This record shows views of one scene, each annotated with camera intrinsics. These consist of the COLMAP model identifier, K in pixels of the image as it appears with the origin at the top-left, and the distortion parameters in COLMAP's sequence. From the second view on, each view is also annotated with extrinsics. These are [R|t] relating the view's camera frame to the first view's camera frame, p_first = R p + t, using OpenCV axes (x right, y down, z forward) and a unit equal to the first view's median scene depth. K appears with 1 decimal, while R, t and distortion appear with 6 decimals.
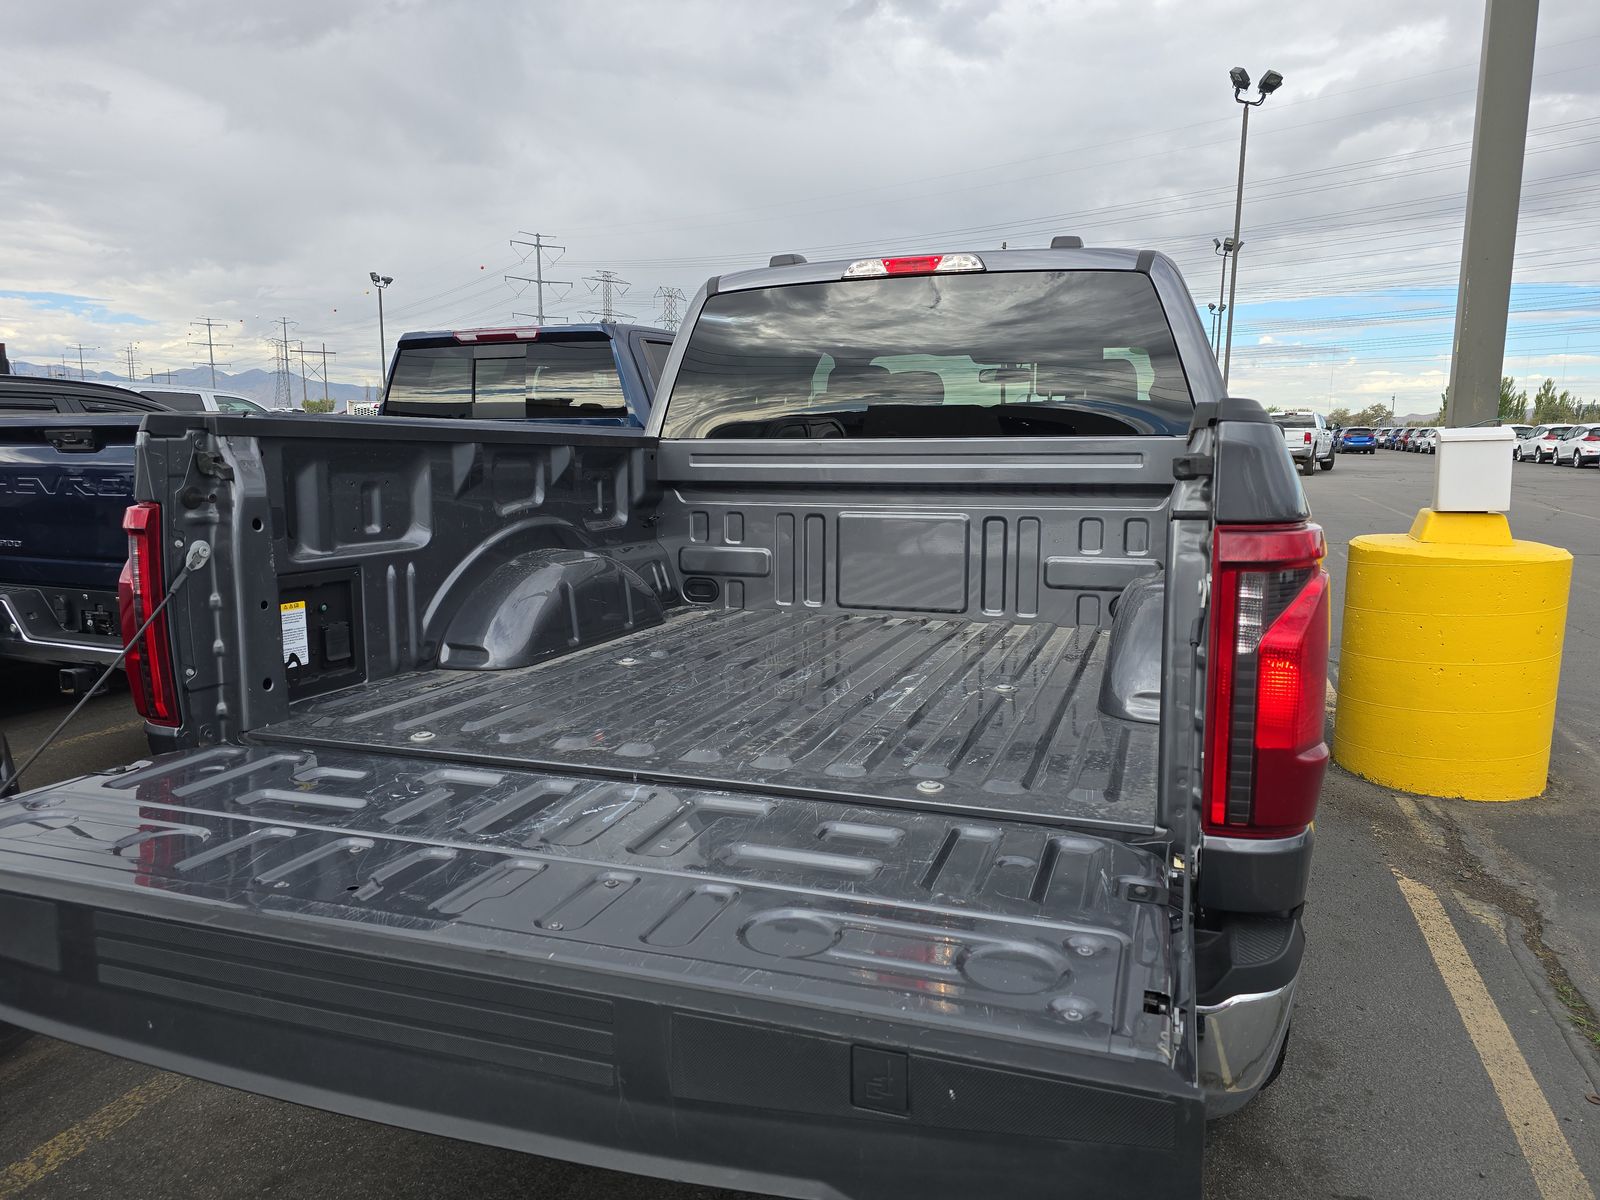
lens RADIAL K [[1092.9, 0, 803.9], [0, 1092.9, 601.3], [0, 0, 1]] dist [0.040363, -0.034479]
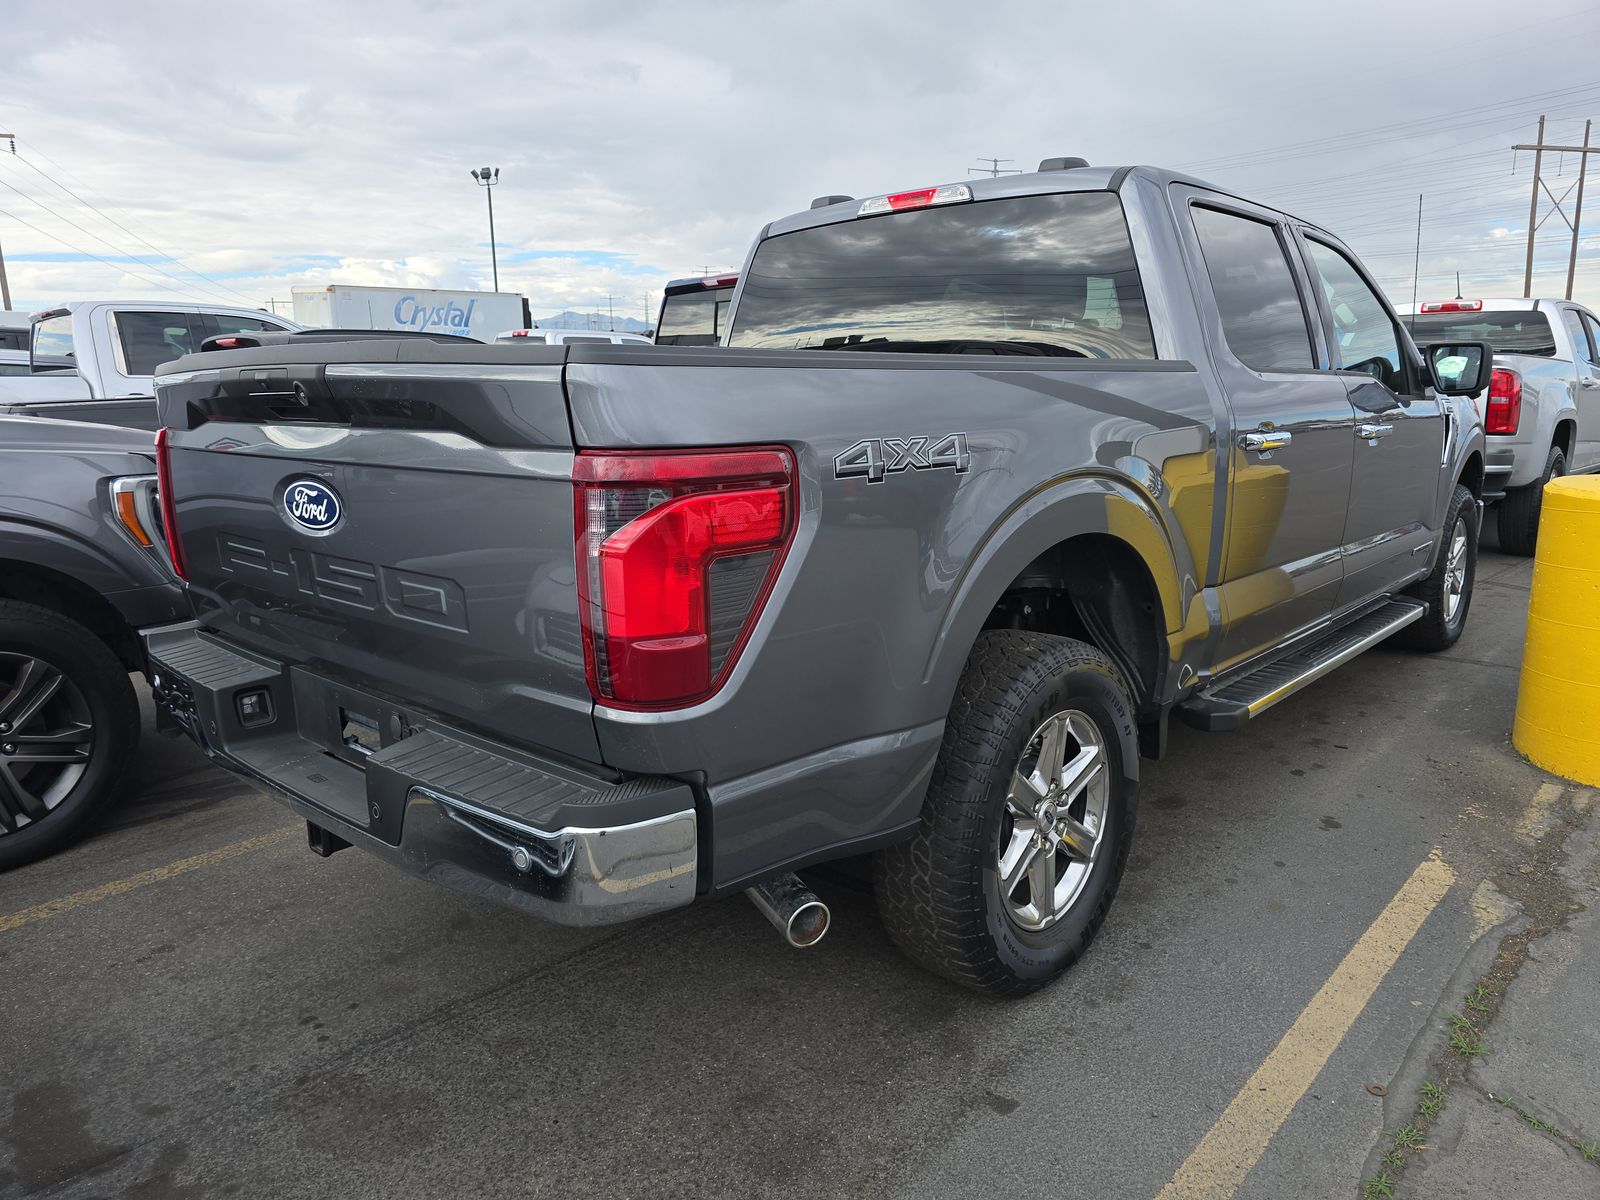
lens RADIAL K [[1092.9, 0, 802.9], [0, 1092.9, 606.7], [0, 0, 1]] dist [0.040363, -0.034479]
pose [[0.916785, 0.068990, -0.393377, 0.346767], [-0.042544, 0.996233, 0.075566, 0.000986], [0.397109, -0.052542, 0.916266, -0.005856]]
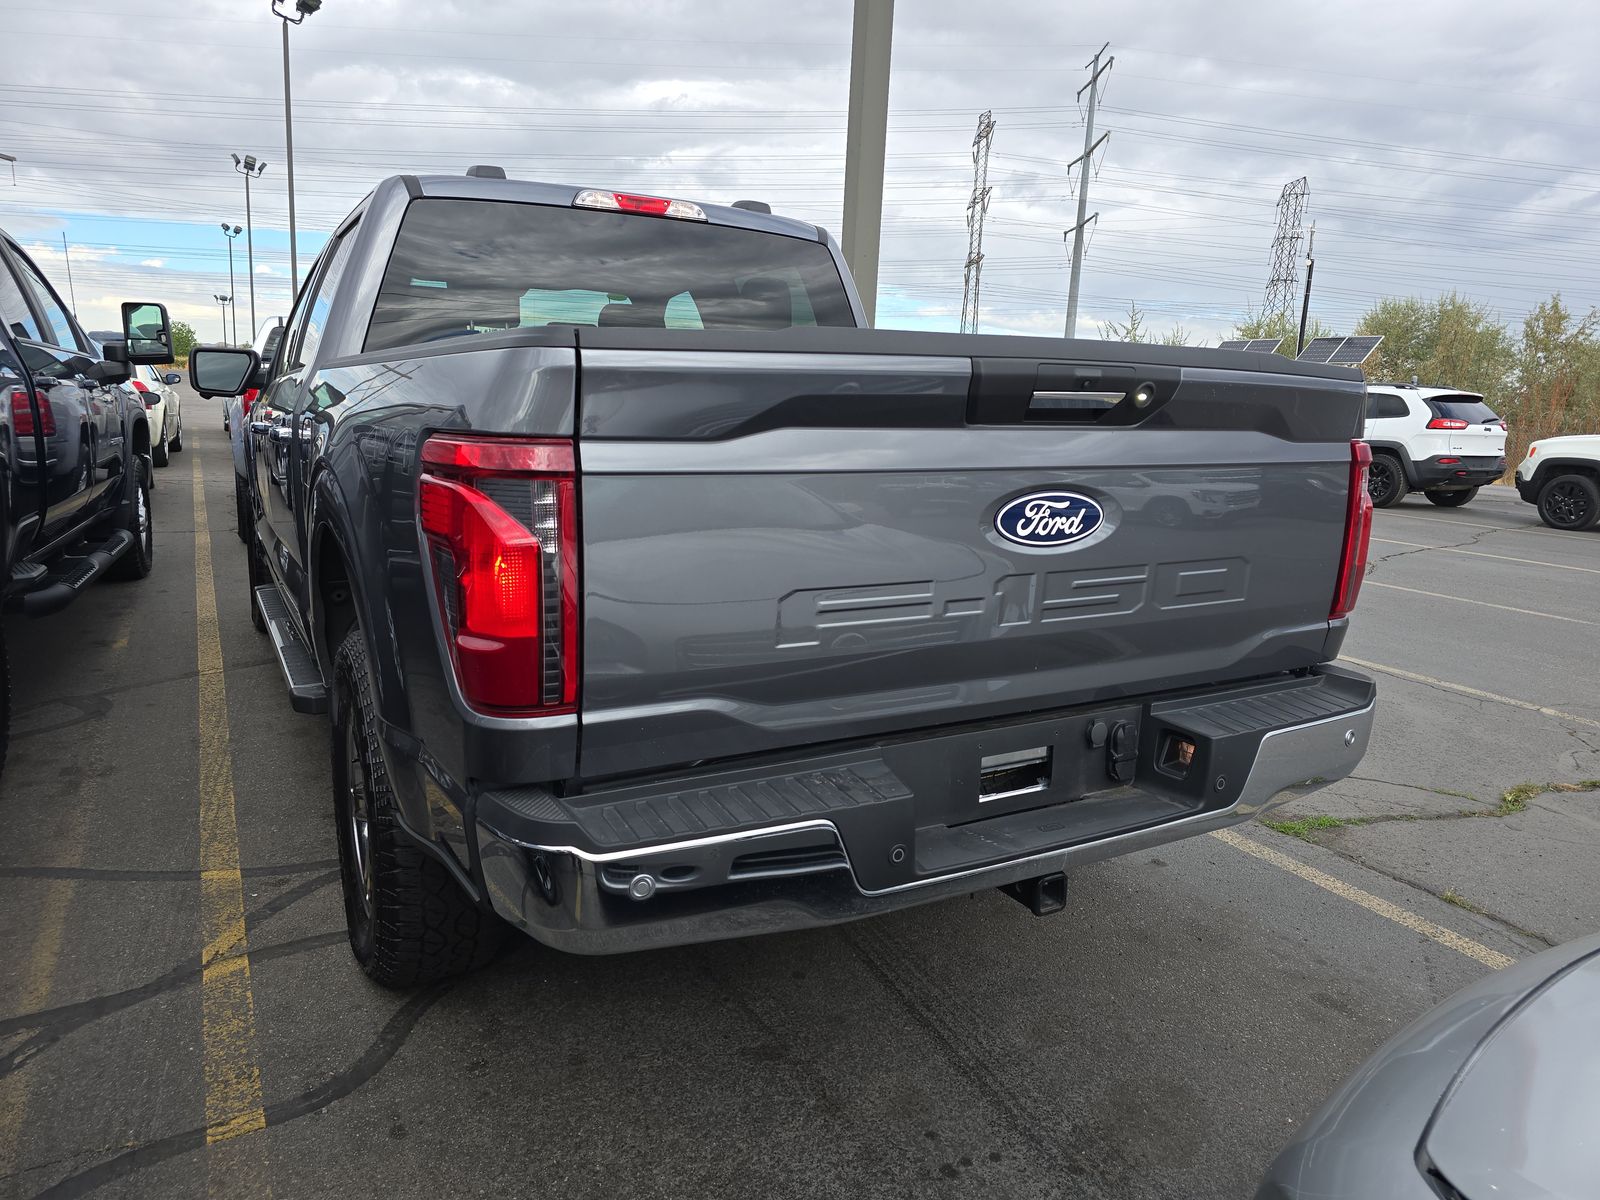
lens RADIAL K [[1092.9, 0, 822.0], [0, 1092.9, 609.3], [0, 0, 1]] dist [0.040363, -0.034479]
pose [[0.651812, -0.123076, 0.748327, -0.484590], [0.077292, 0.992386, 0.095893, -0.011512], [-0.754431, -0.004664, 0.656362, 0.152387]]
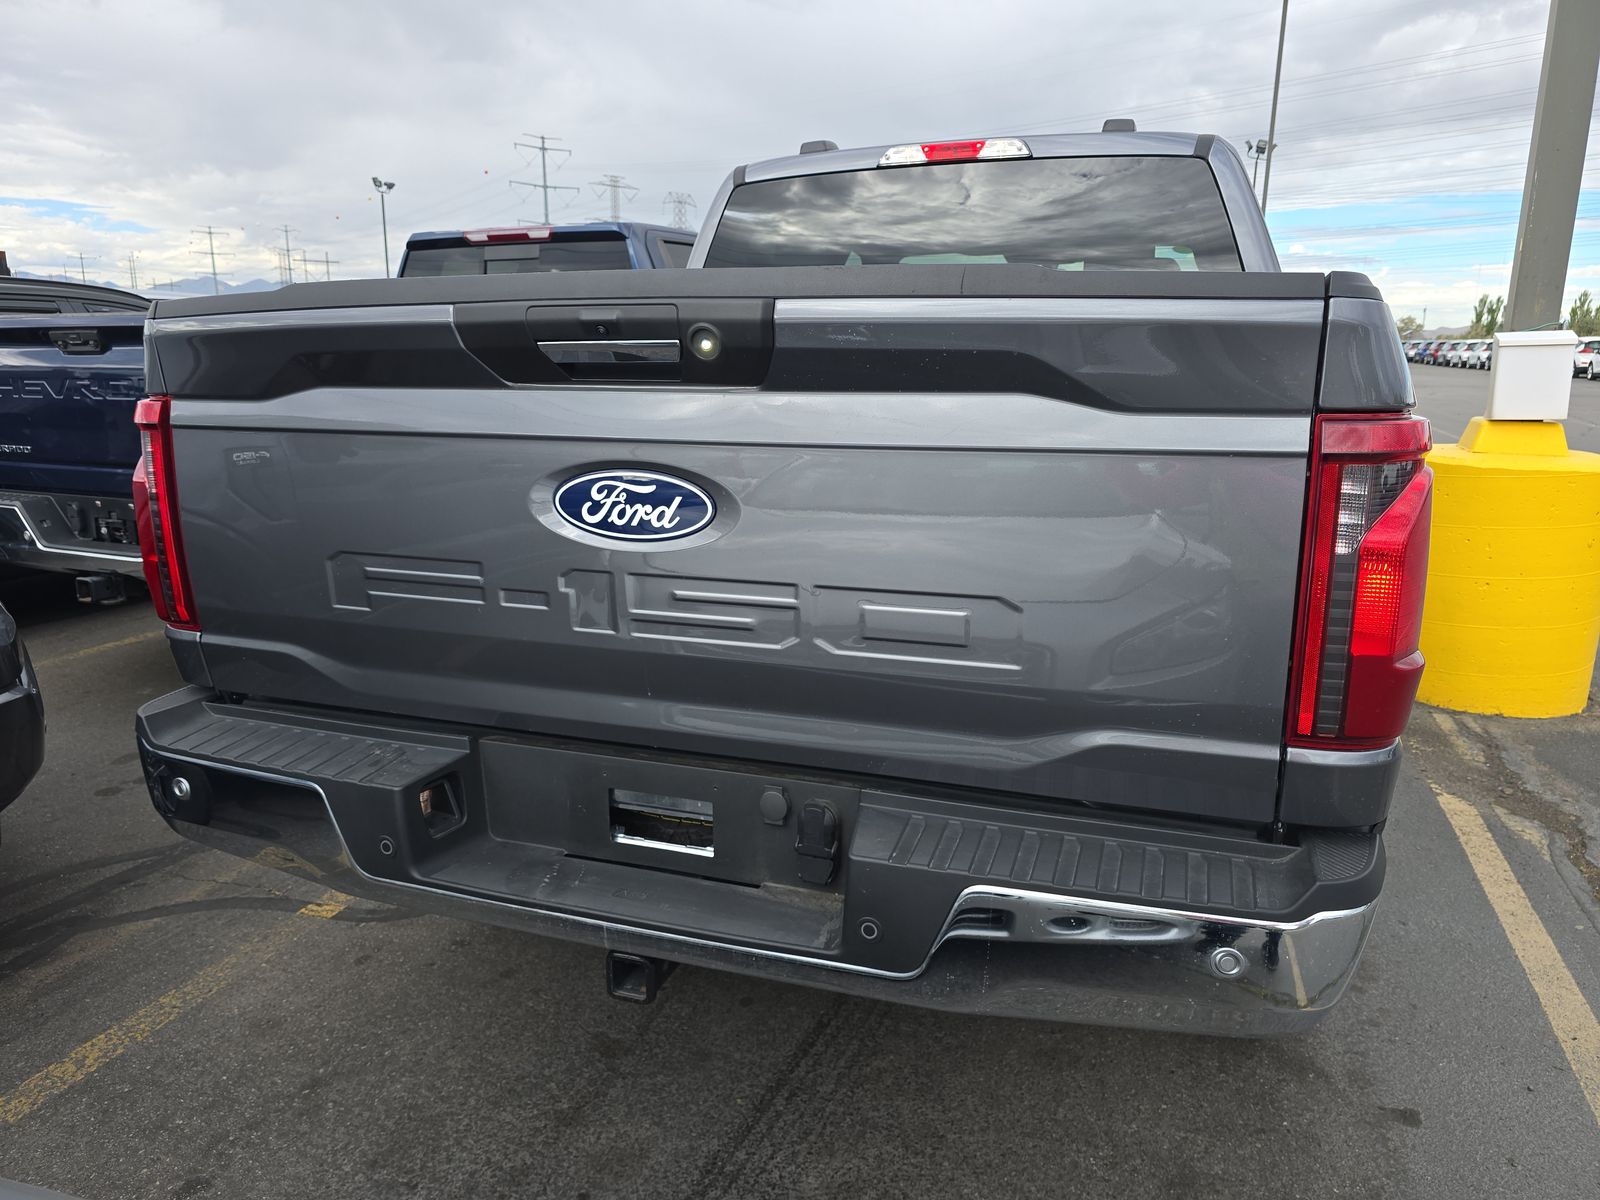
lens RADIAL K [[1092.9, 0, 804.4], [0, 1092.9, 604.8], [0, 0, 1]] dist [0.040363, -0.034479]
pose [[0.999945, 0.004414, -0.009534, -0.014589], [-0.003656, 0.996935, 0.078148, 0.006447], [0.009850, -0.078109, 0.996896, 0.022205]]
